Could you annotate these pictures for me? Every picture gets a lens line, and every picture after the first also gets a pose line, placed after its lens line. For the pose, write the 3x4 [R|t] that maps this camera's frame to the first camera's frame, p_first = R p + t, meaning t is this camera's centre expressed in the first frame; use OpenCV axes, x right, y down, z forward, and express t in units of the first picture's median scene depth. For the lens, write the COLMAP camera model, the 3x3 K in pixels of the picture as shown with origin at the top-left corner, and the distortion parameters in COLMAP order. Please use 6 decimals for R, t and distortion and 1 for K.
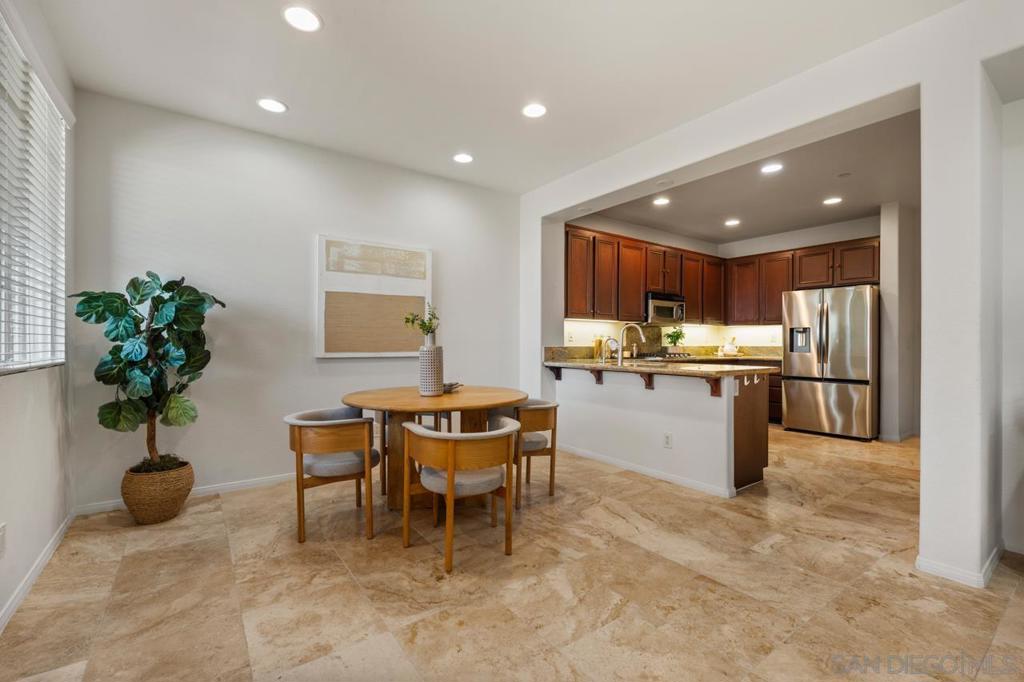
lens RADIAL K [[449.7, 0, 512.0], [0, 449.7, 341.0], [0, 0, 1]] dist [-0.001922, -0.000197]
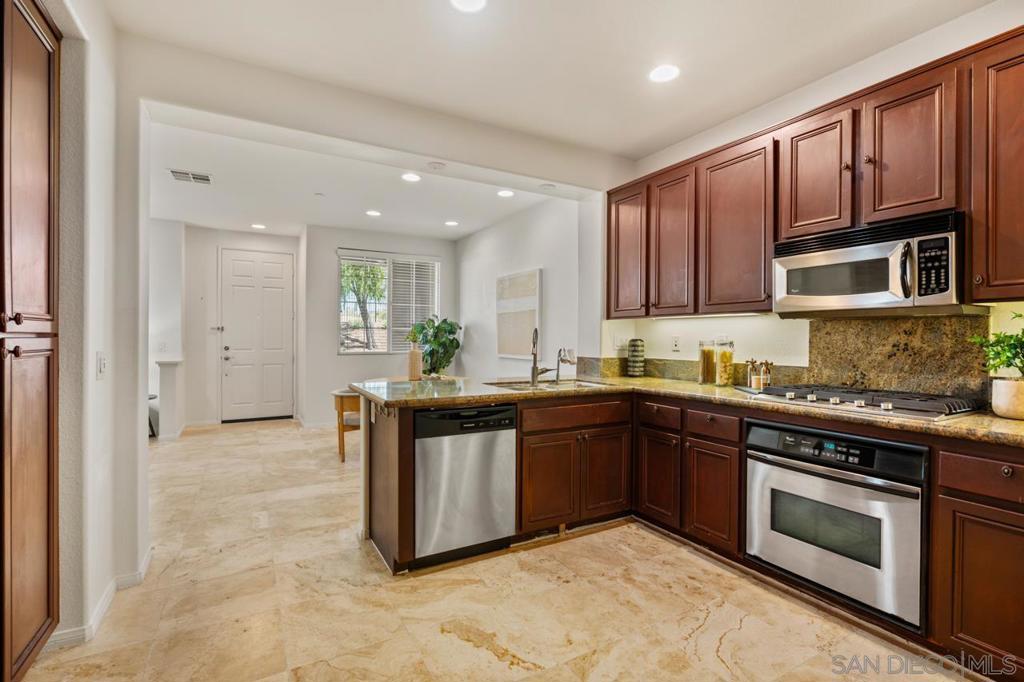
lens RADIAL K [[474.9, 0, 512.0], [0, 474.9, 341.0], [0, 0, 1]] dist [0.000704, 0.000123]
pose [[-0.119872, 0.002529, -0.992786, 1.519686], [-0.002262, 0.999993, 0.002821, -0.028733], [0.992787, 0.002583, -0.119865, 1.571593]]
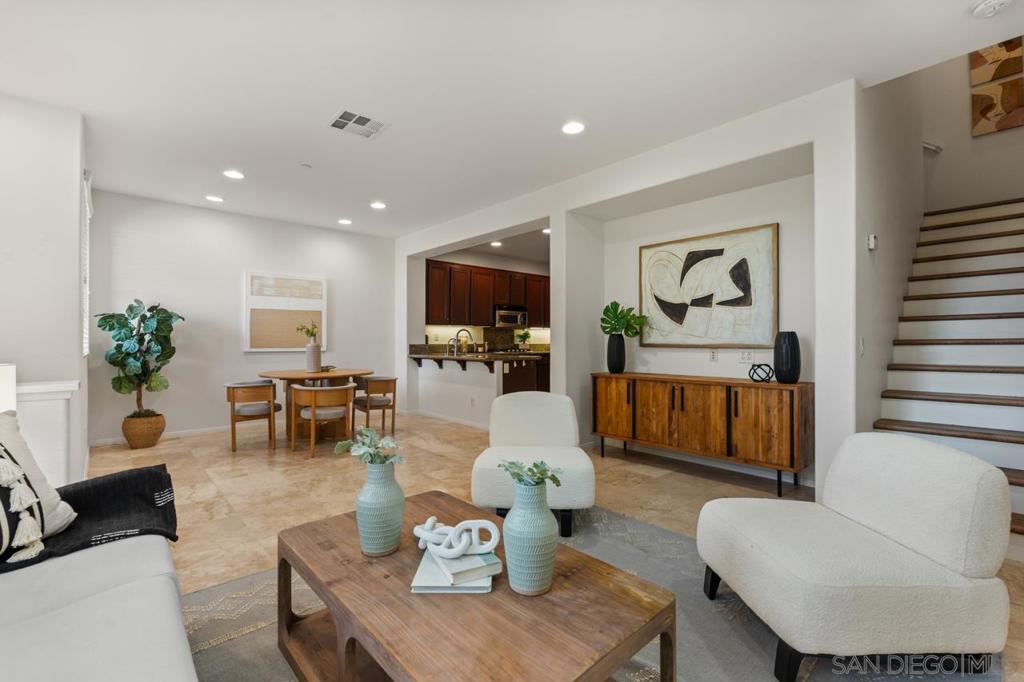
lens RADIAL K [[456.5, 0, 512.0], [0, 456.5, 341.0], [0, 0, 1]] dist [0.000426, 0.000107]
pose [[0.994312, -0.002282, 0.106484, 0.390778], [0.001996, 0.999994, 0.002795, -0.002708], [-0.106490, -0.002566, 0.994311, -0.823228]]
